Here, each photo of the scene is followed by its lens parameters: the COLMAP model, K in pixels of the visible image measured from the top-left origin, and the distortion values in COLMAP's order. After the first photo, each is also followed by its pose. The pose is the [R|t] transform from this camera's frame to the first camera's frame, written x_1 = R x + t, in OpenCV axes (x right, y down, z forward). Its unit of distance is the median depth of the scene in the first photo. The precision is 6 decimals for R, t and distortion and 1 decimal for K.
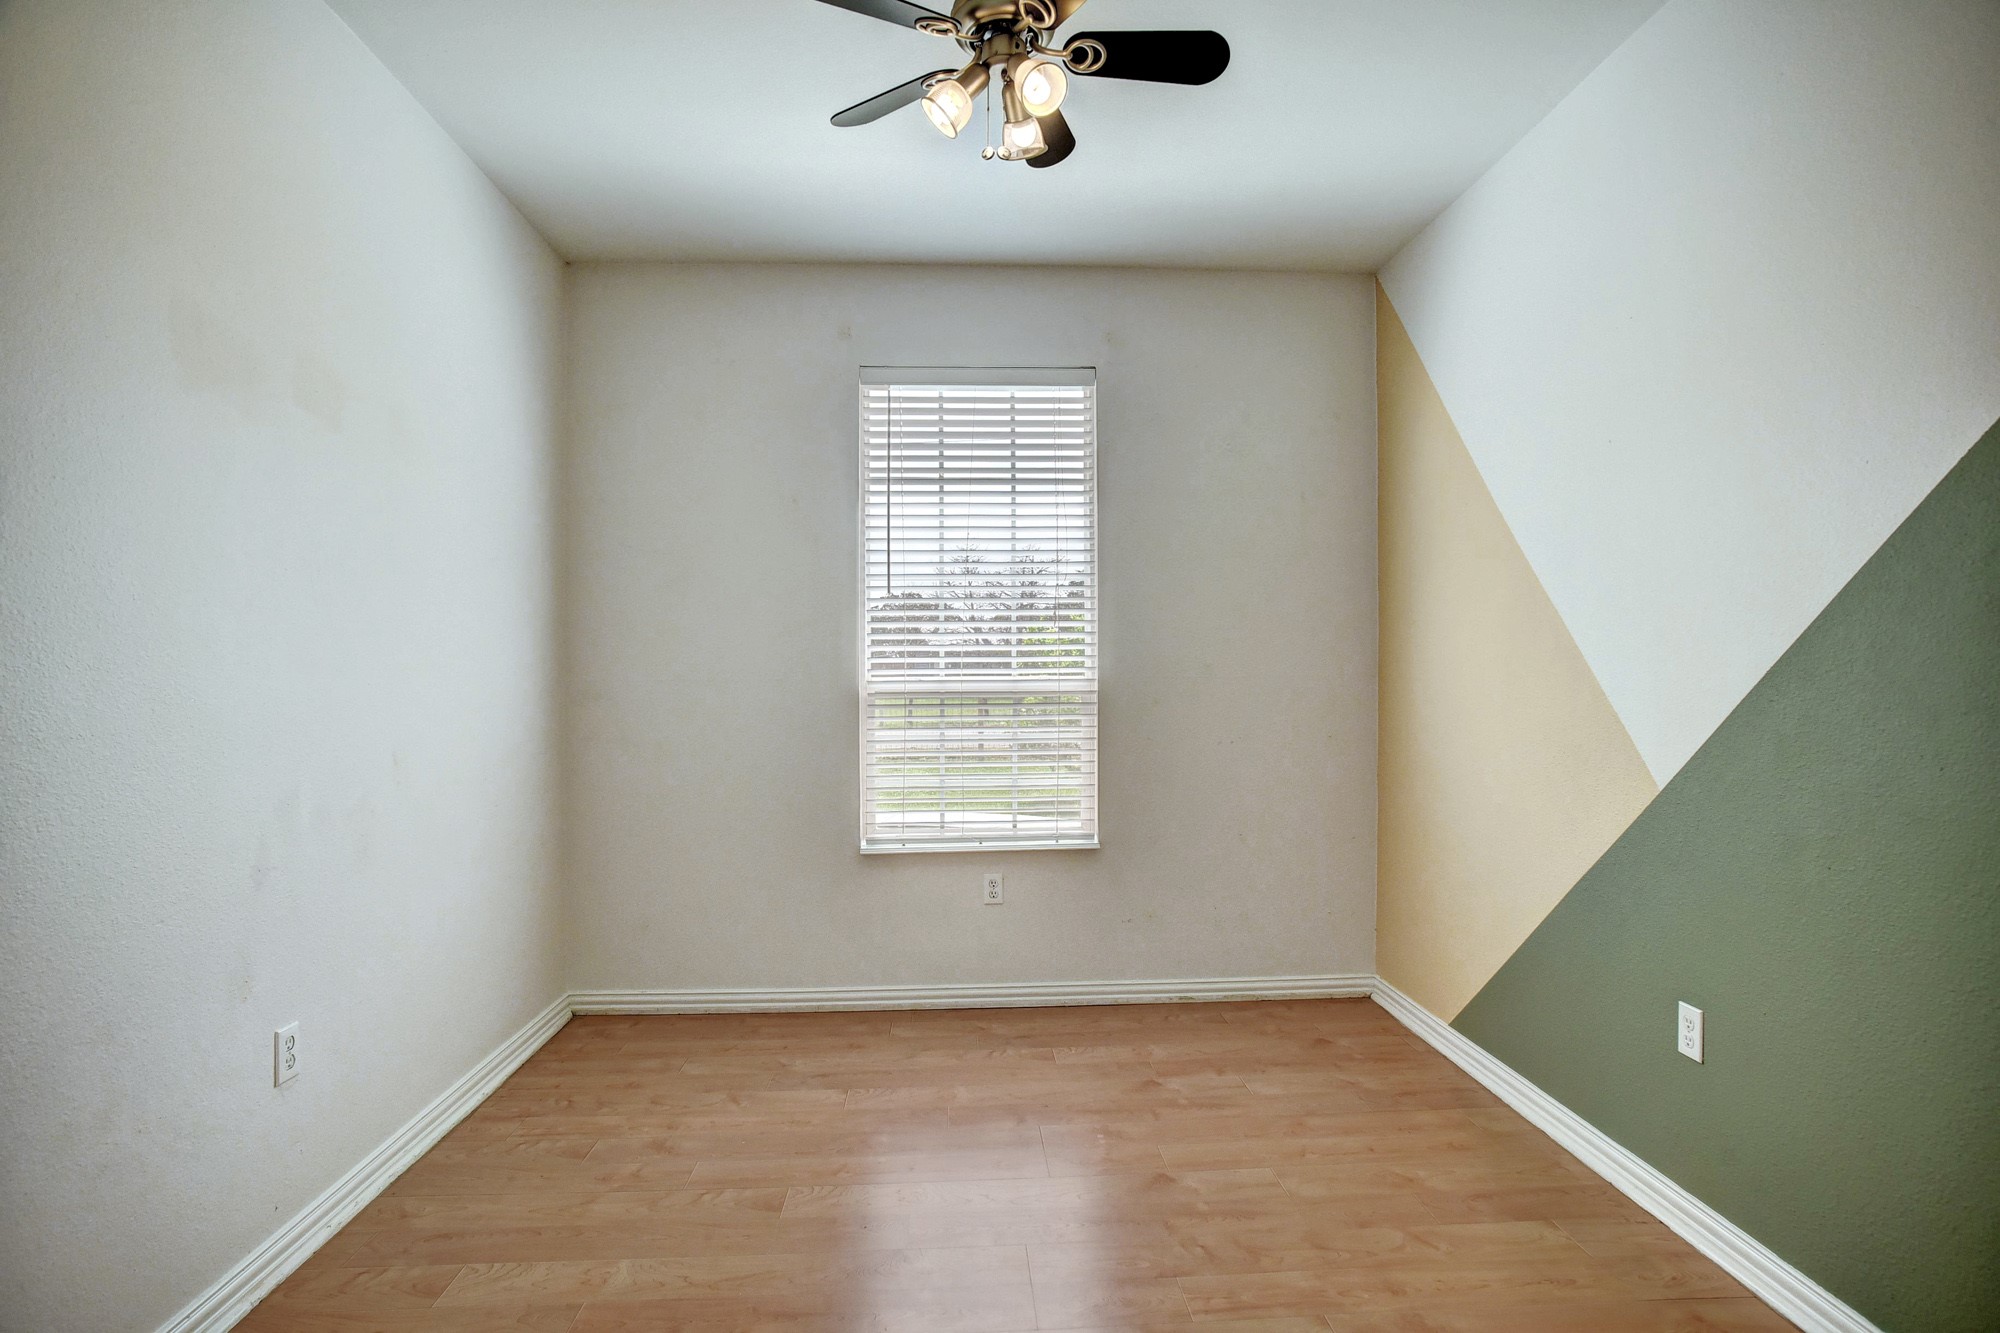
lens RADIAL K [[1024.7, 0, 1000.0], [0, 1024.7, 666.5], [0, 0, 1]] dist [-0.064332, 0.040705]
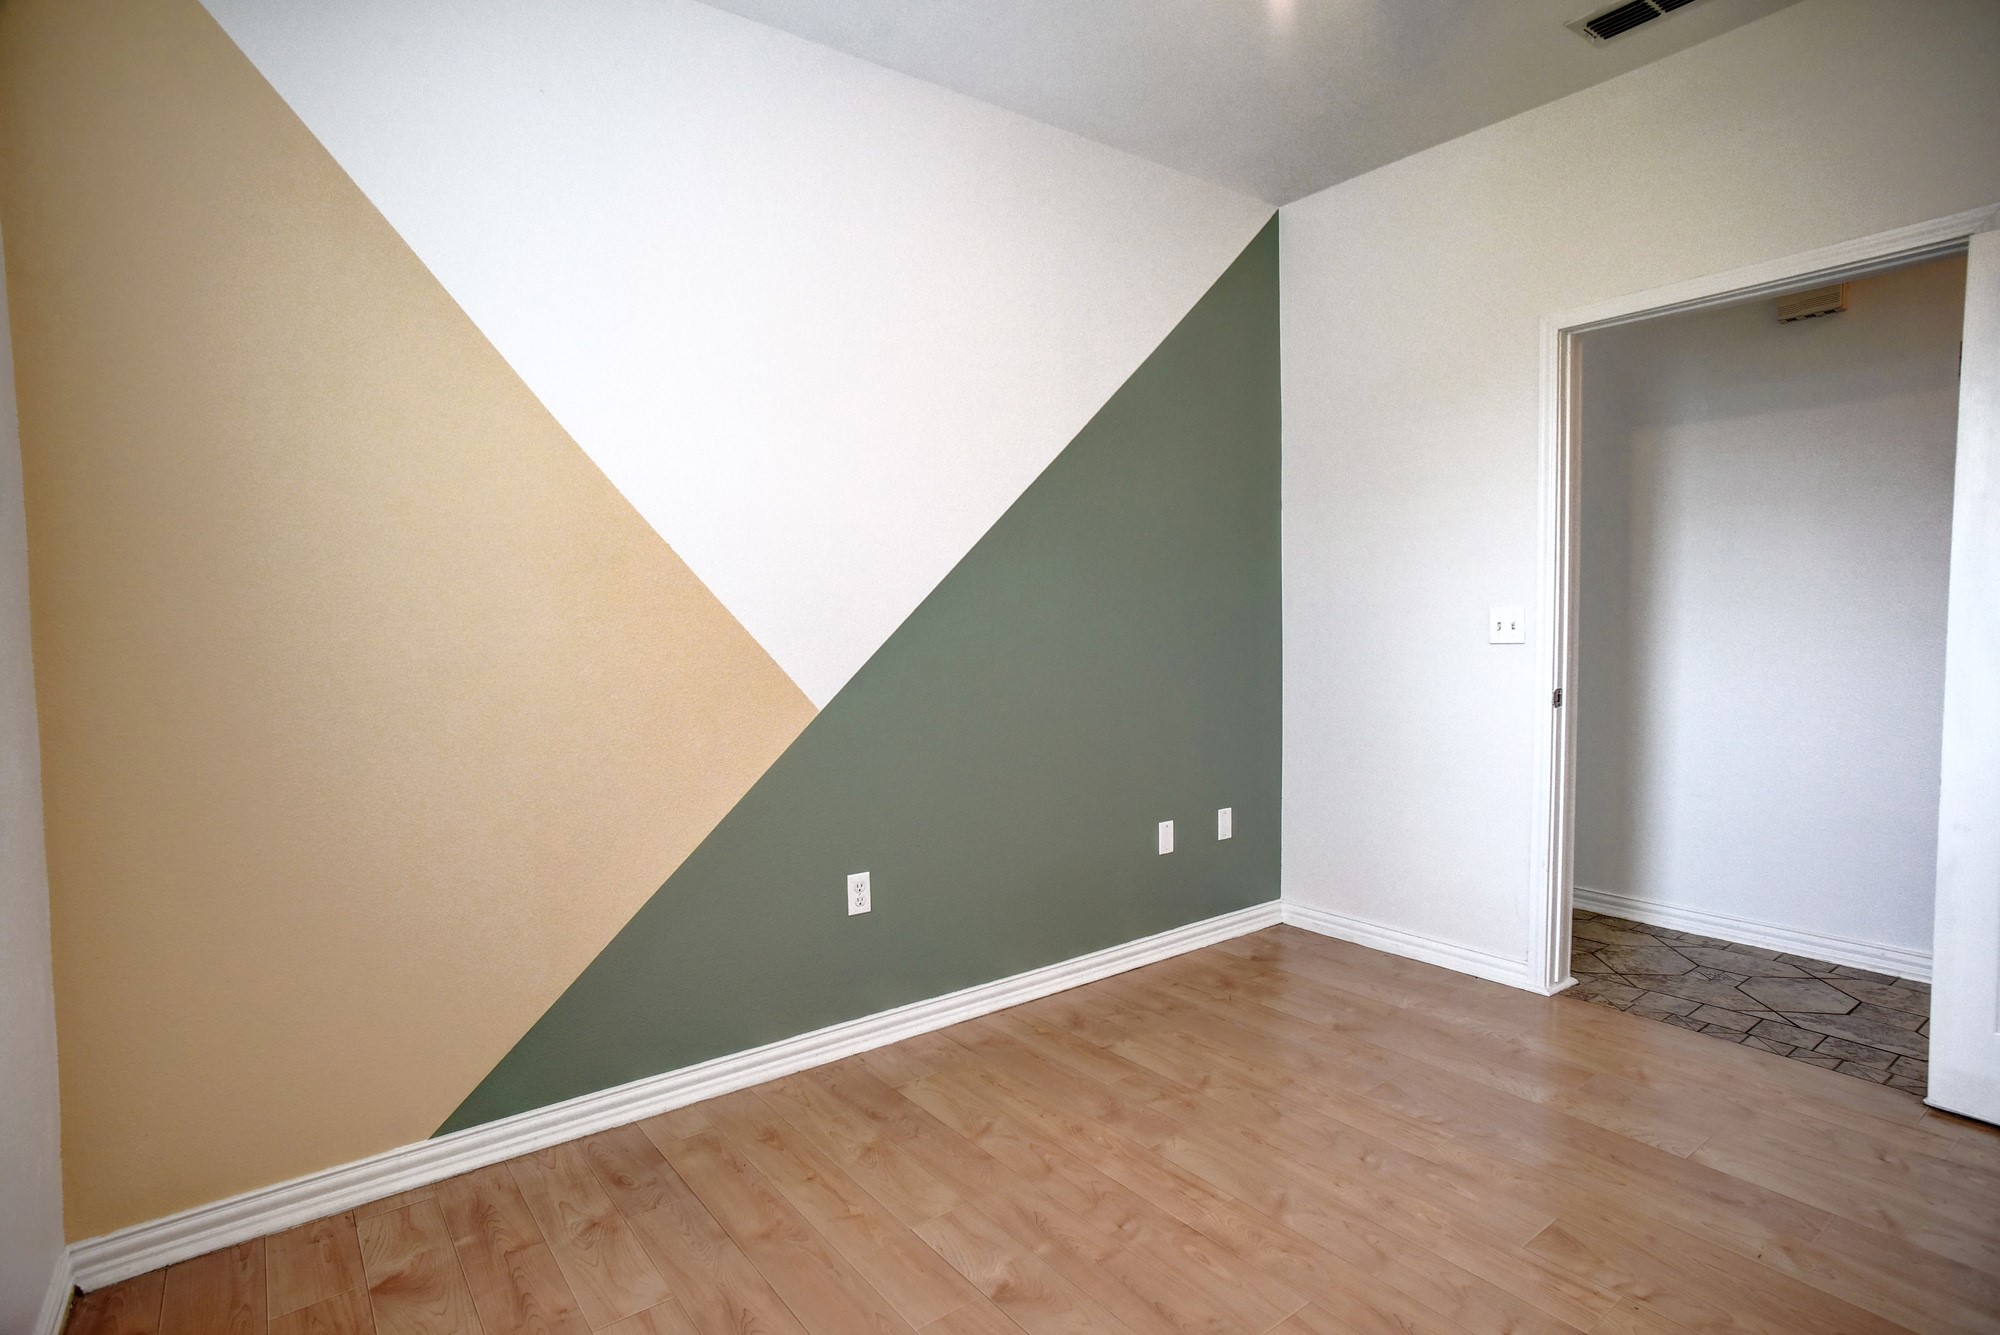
lens RADIAL K [[1024.7, 0, 1000.0], [0, 1024.7, 667.5], [0, 0, 1]] dist [-0.064332, 0.040705]
pose [[-0.559576, -0.030042, 0.828235, -0.452894], [0.015762, 0.998776, 0.046877, 0.016499], [-0.828629, 0.039286, -0.558417, 1.469965]]
